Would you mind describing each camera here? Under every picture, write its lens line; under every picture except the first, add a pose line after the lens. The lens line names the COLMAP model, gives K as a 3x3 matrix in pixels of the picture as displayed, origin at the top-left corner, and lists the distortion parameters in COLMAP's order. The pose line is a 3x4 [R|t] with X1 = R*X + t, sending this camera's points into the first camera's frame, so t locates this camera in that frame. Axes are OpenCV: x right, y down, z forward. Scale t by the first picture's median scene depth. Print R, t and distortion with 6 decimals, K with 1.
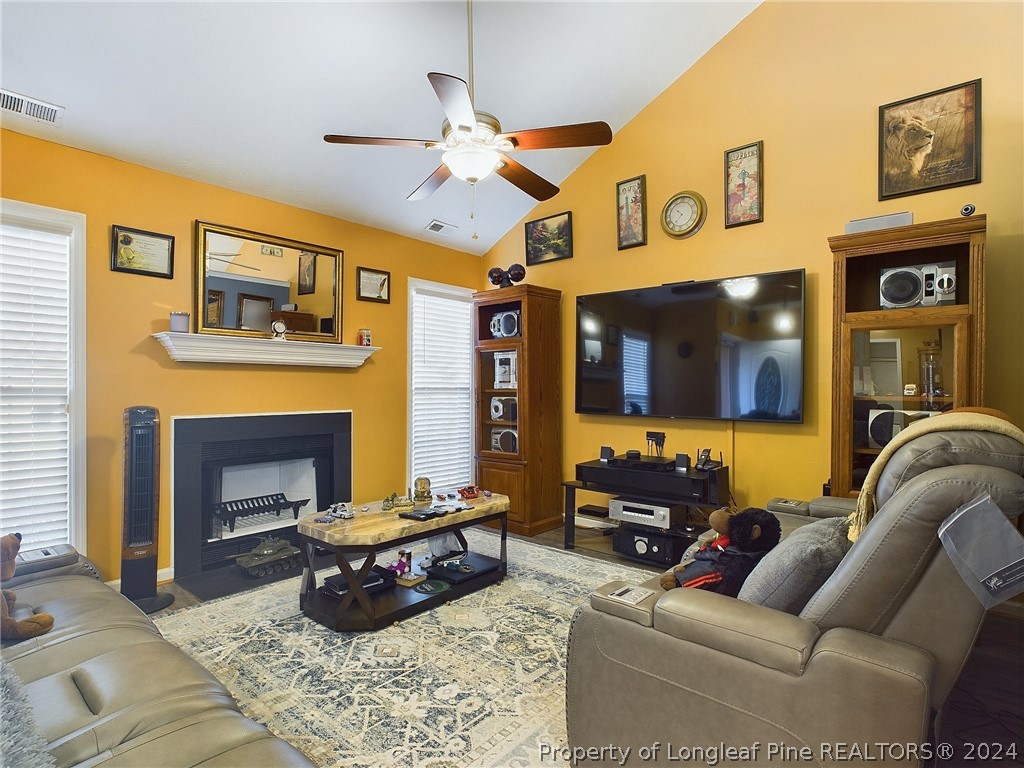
lens RADIAL K [[536.0, 0, 510.0], [0, 536.0, 388.2], [0, 0, 1]] dist [0.003269, -0.000074]
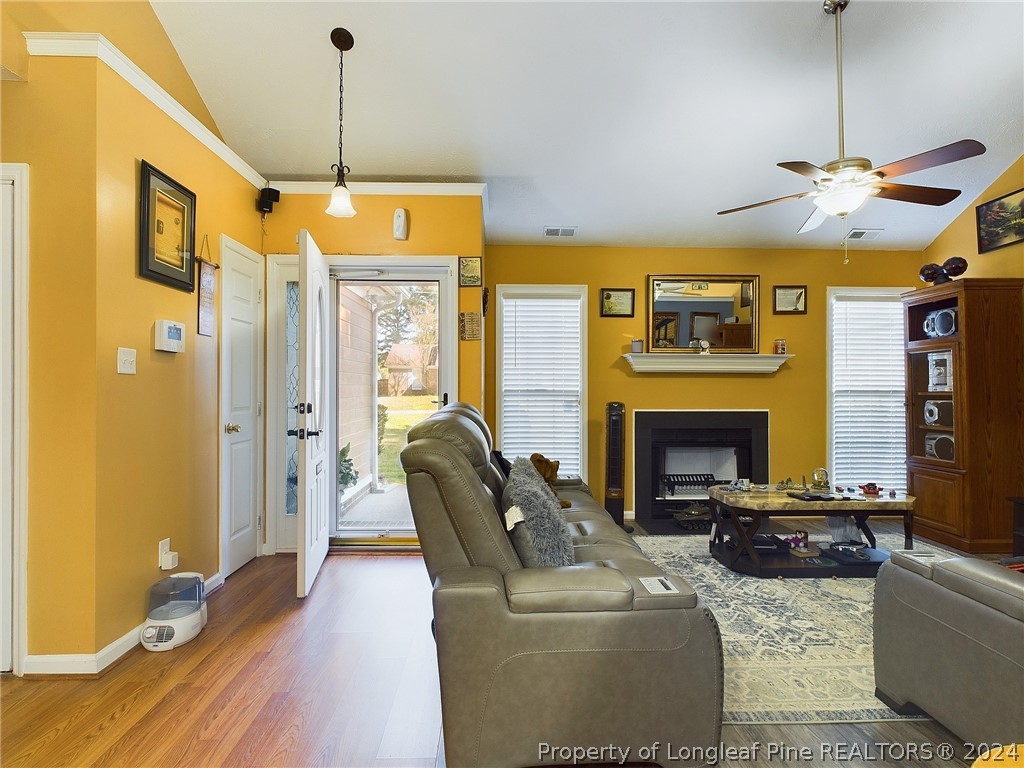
lens RADIAL K [[536.0, 0, 512.6], [0, 536.0, 381.8], [0, 0, 1]] dist [0.003269, -0.000074]
pose [[0.682017, -0.010760, -0.731257, 0.222096], [-0.001932, 0.999862, -0.016514, 0.000956], [0.731333, 0.012676, 0.681902, -0.251479]]
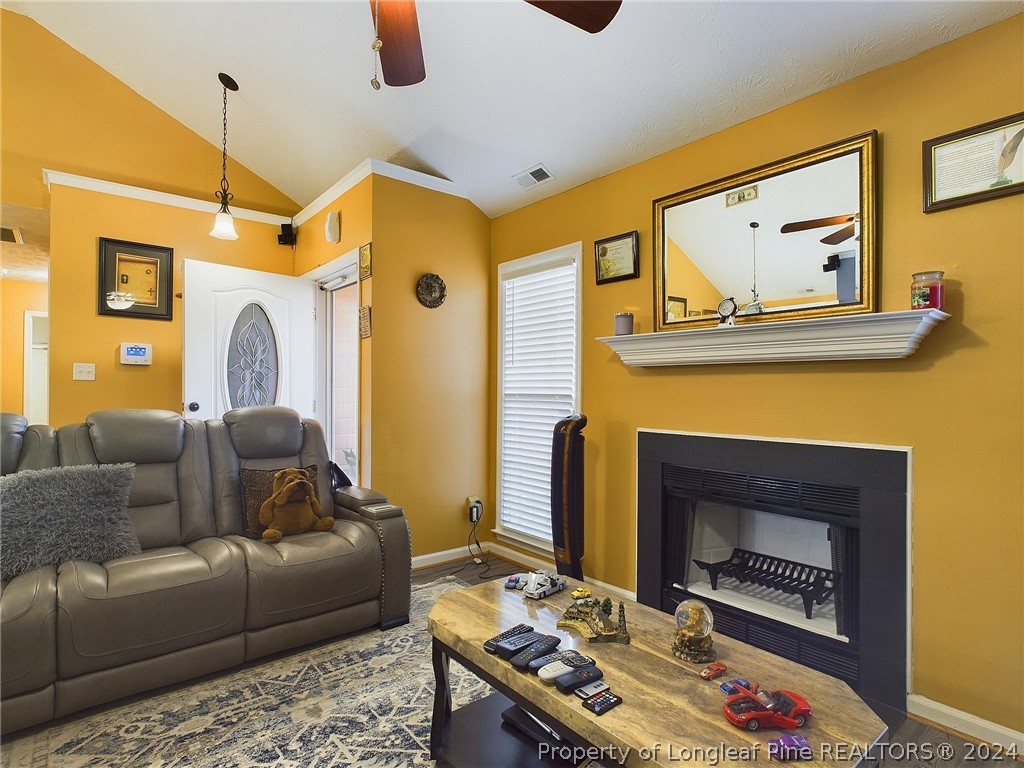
lens RADIAL K [[536.0, 0, 510.3], [0, 536.0, 389.3], [0, 0, 1]] dist [0.003269, -0.000074]
pose [[-0.158785, -0.004696, -0.987302, 0.294384], [-0.010288, 0.999942, -0.003102, -0.008009], [0.987260, 0.009665, -0.158824, 0.903035]]
